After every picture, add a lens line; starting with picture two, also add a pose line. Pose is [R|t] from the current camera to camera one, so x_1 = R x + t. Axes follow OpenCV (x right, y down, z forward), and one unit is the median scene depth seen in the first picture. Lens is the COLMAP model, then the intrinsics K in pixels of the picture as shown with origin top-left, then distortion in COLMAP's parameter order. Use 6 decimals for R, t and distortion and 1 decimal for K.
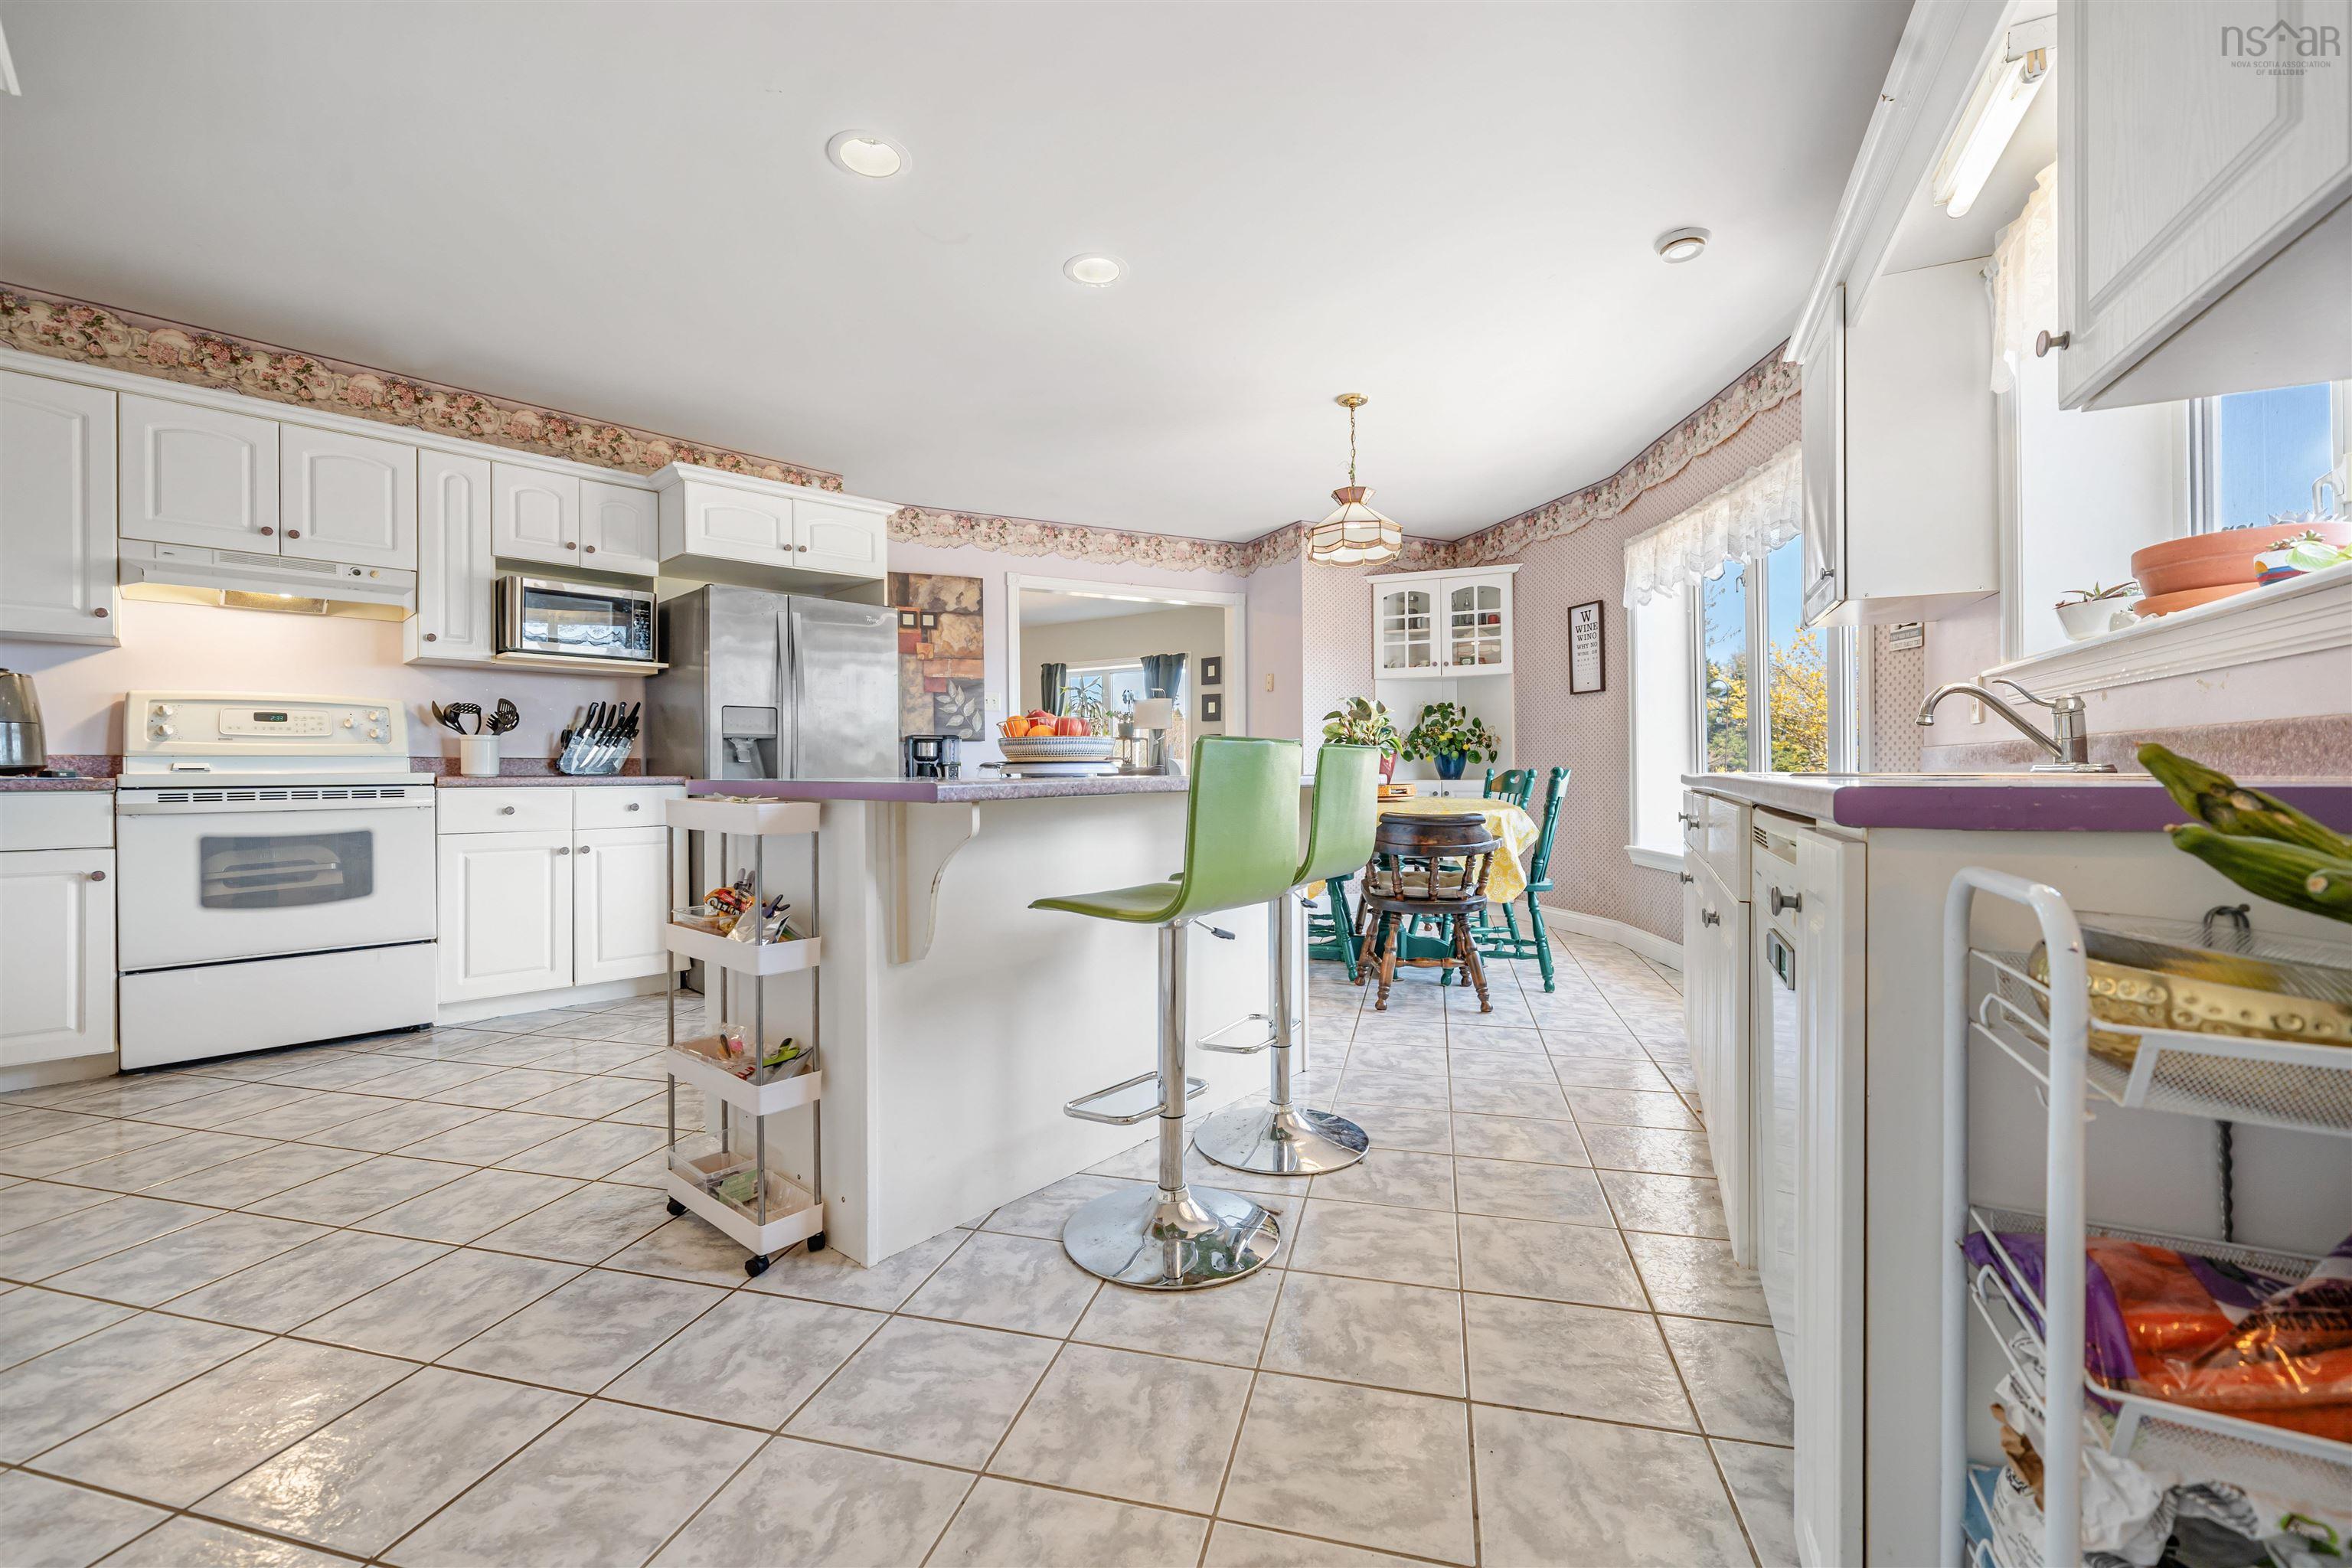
lens RADIAL K [[990.1, 0, 1174.8], [0, 990.1, 756.9], [0, 0, 1]] dist [0.007288, 0.000117]
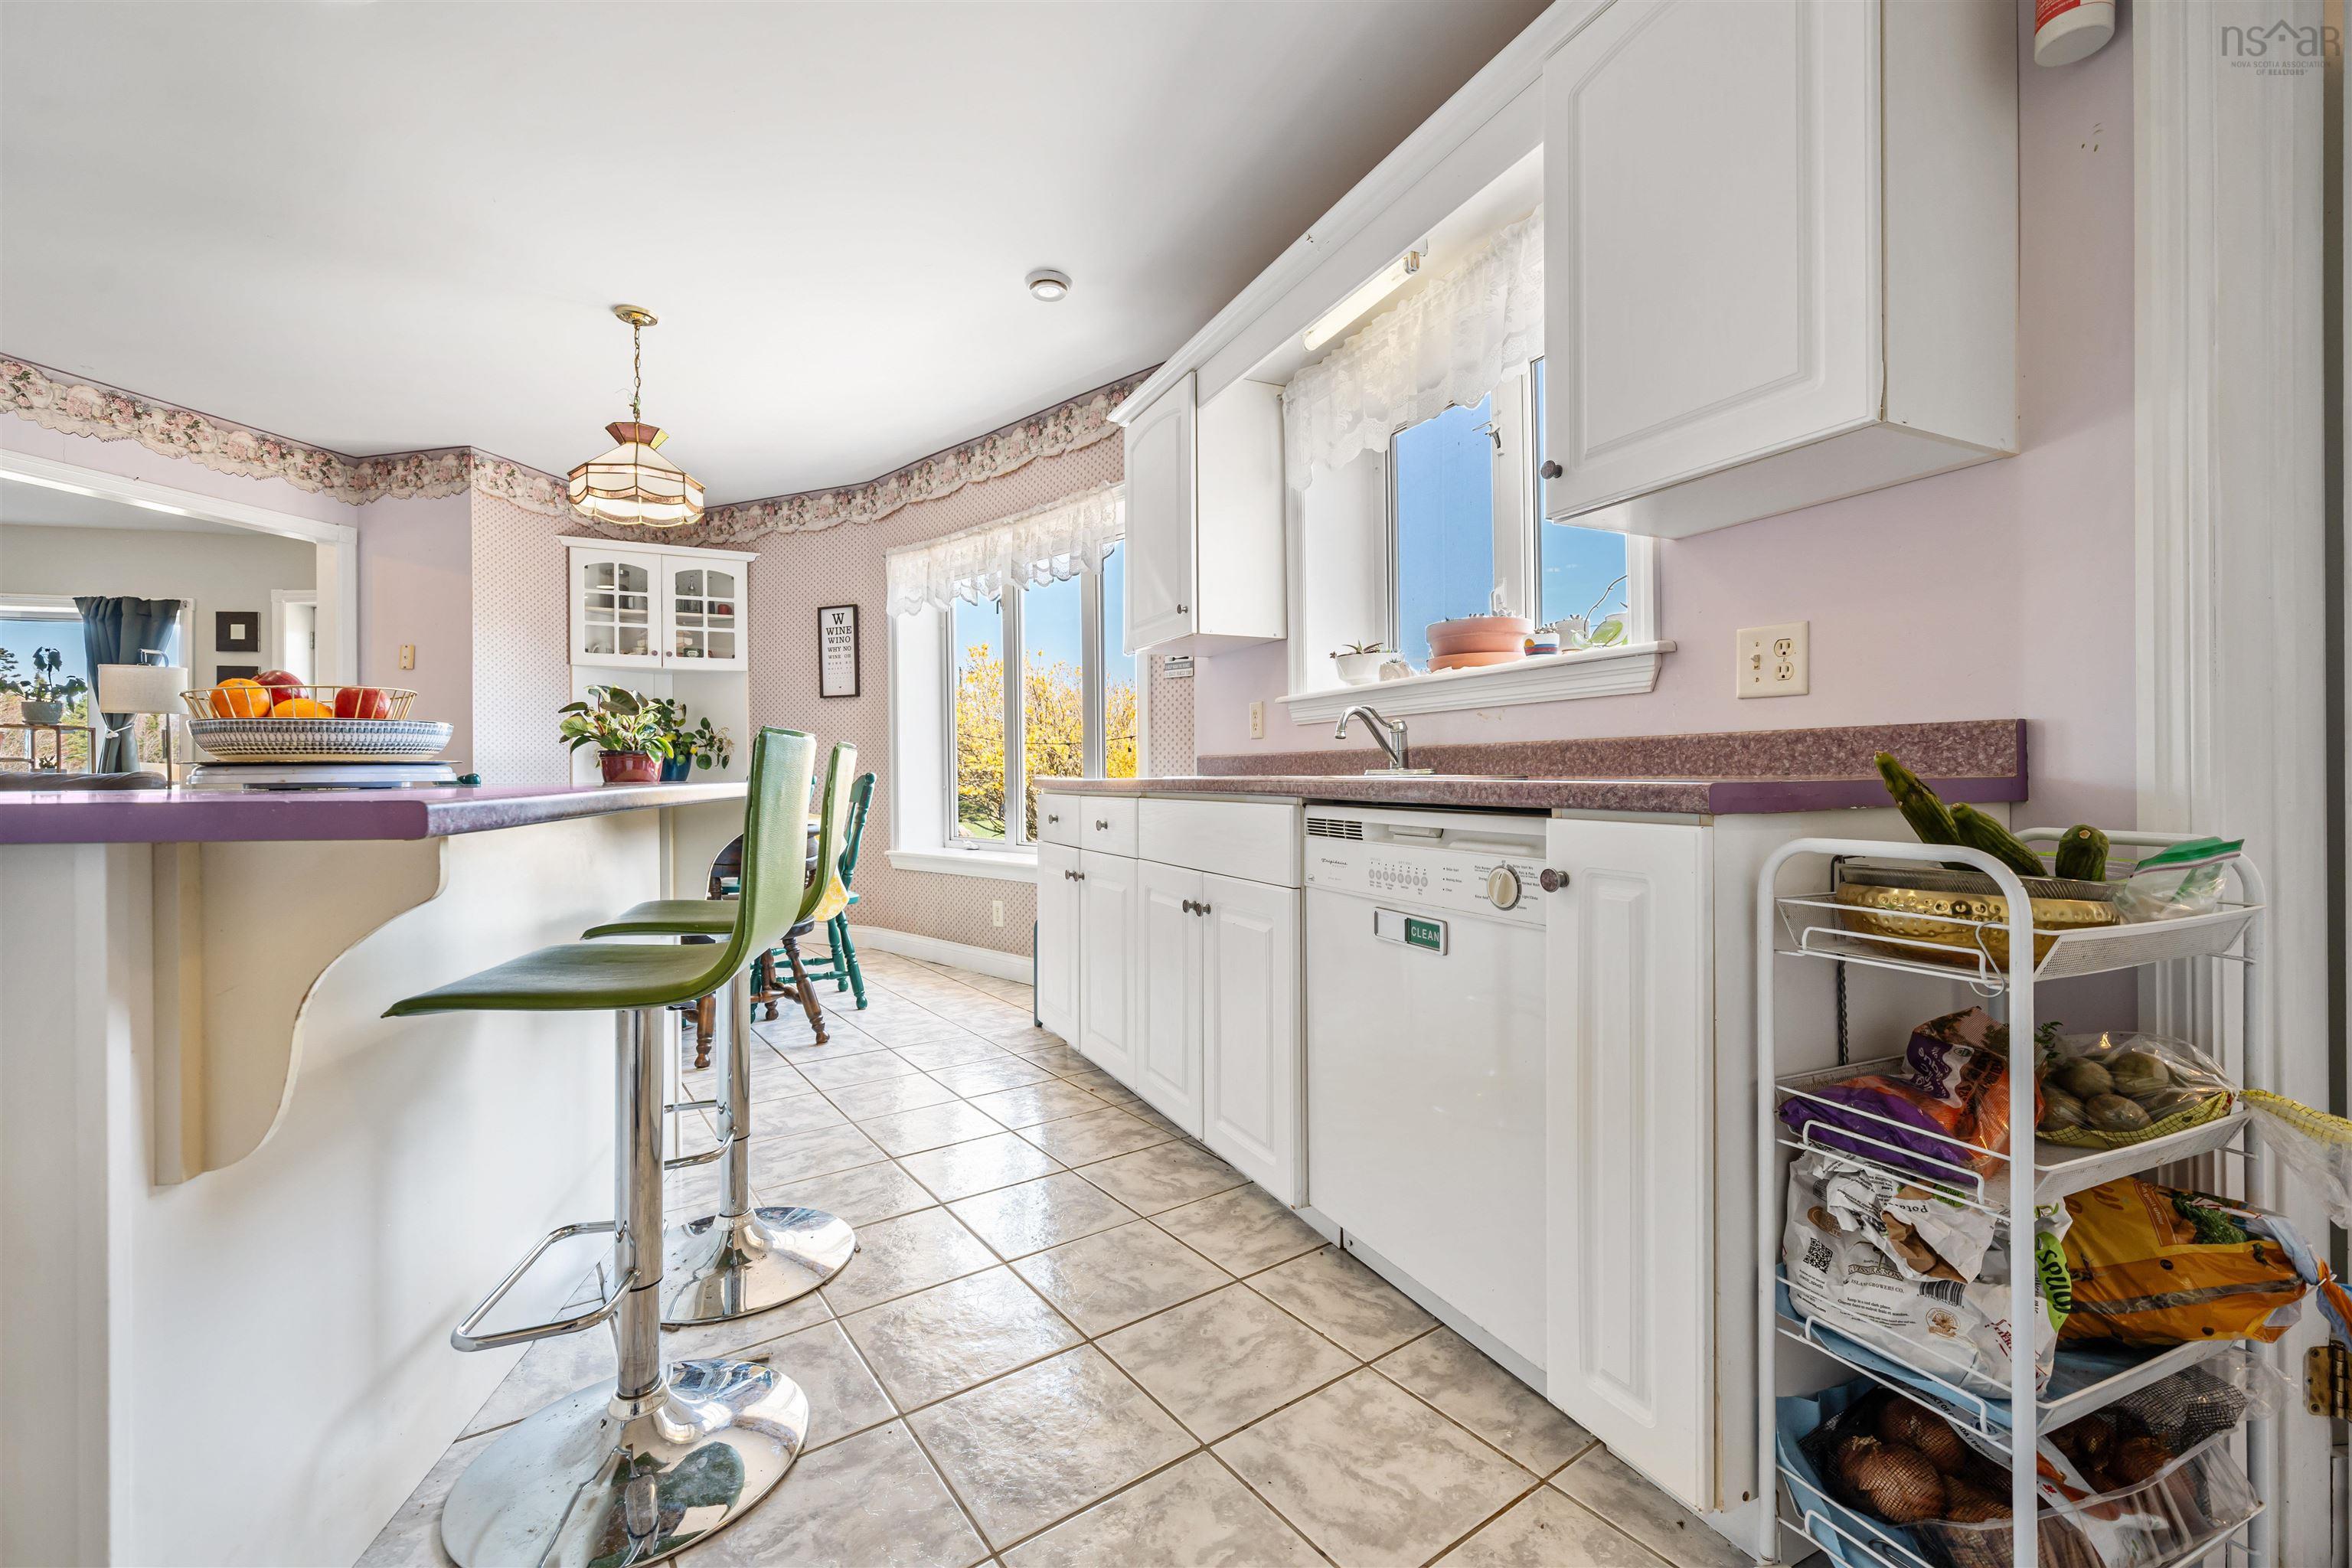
lens RADIAL K [[990.1, 0, 1174.8], [0, 990.1, 756.9], [0, 0, 1]] dist [0.007288, 0.000117]
pose [[0.641657, 0.012185, 0.766895, -0.112683], [-0.007032, 0.999925, -0.010003, 0.001955], [-0.766959, 0.001025, 0.641695, 0.108523]]
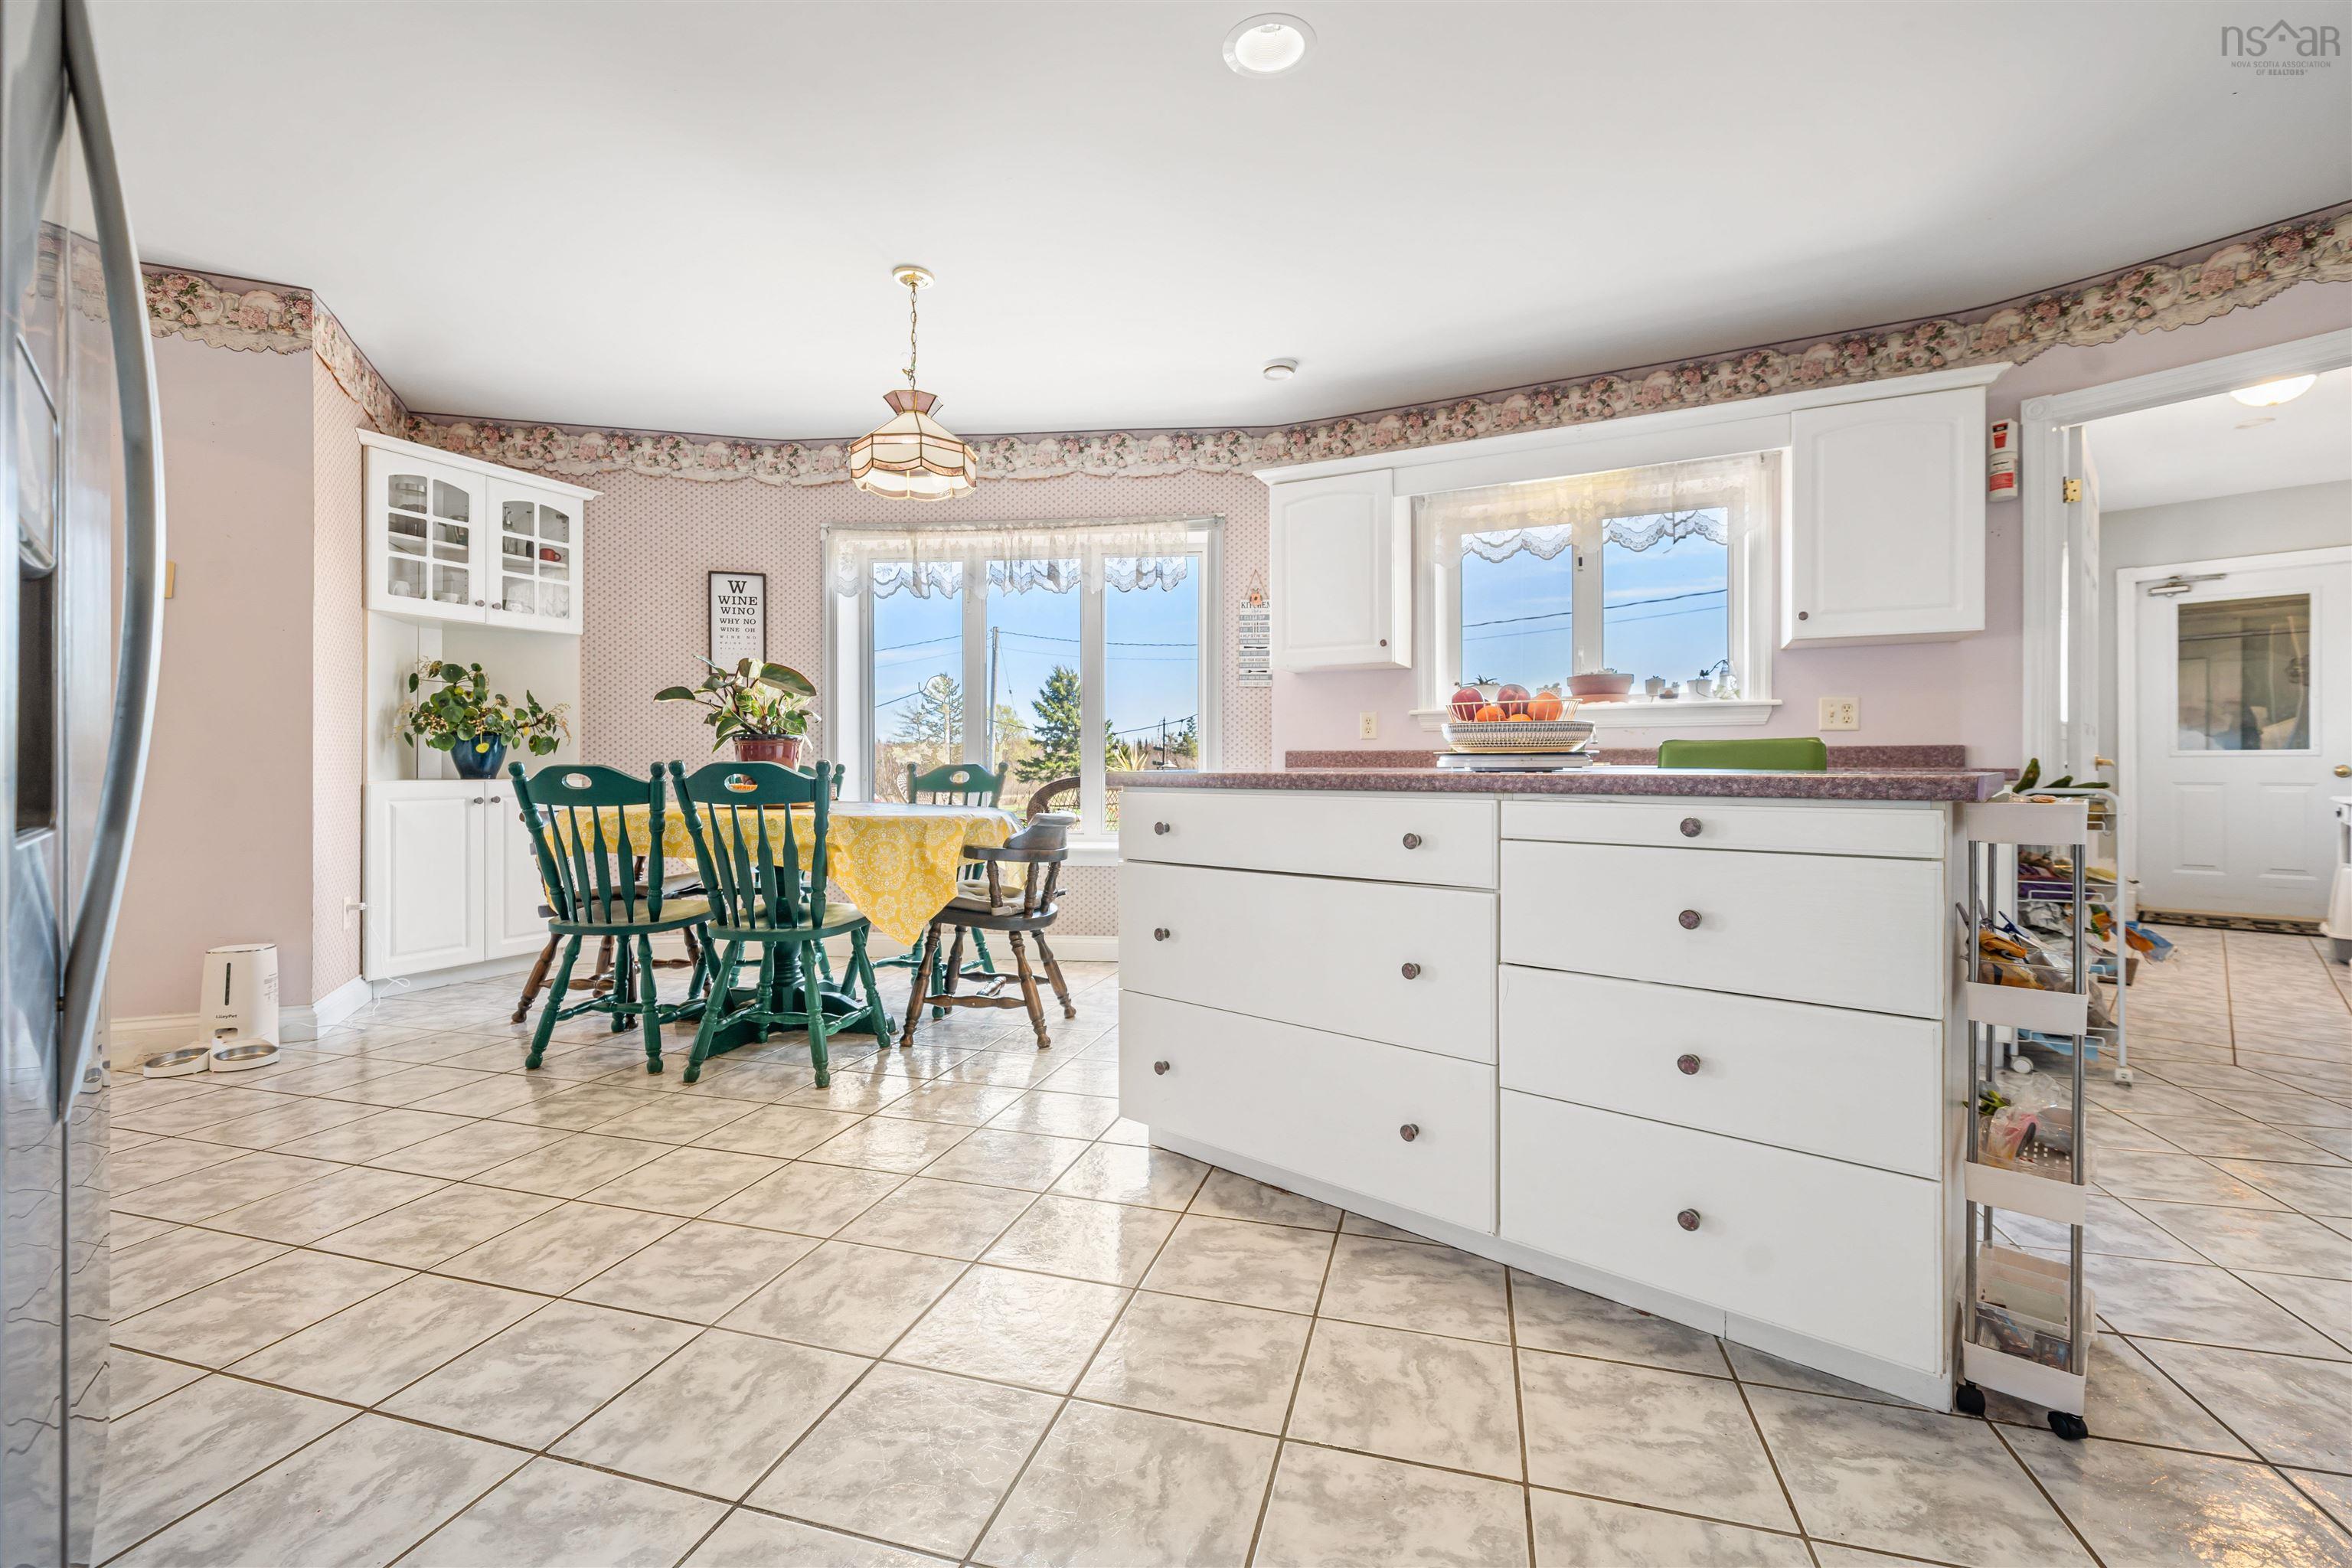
lens RADIAL K [[1000.1, 0, 1178.1], [0, 1000.1, 742.6], [0, 0, 1]] dist [-0.002601, 0.000029]
pose [[0.020964, 0.028050, 0.999387, -0.409796], [-0.014417, 0.999511, -0.027751, 0.011149], [-0.999676, -0.013826, 0.021358, 0.553638]]
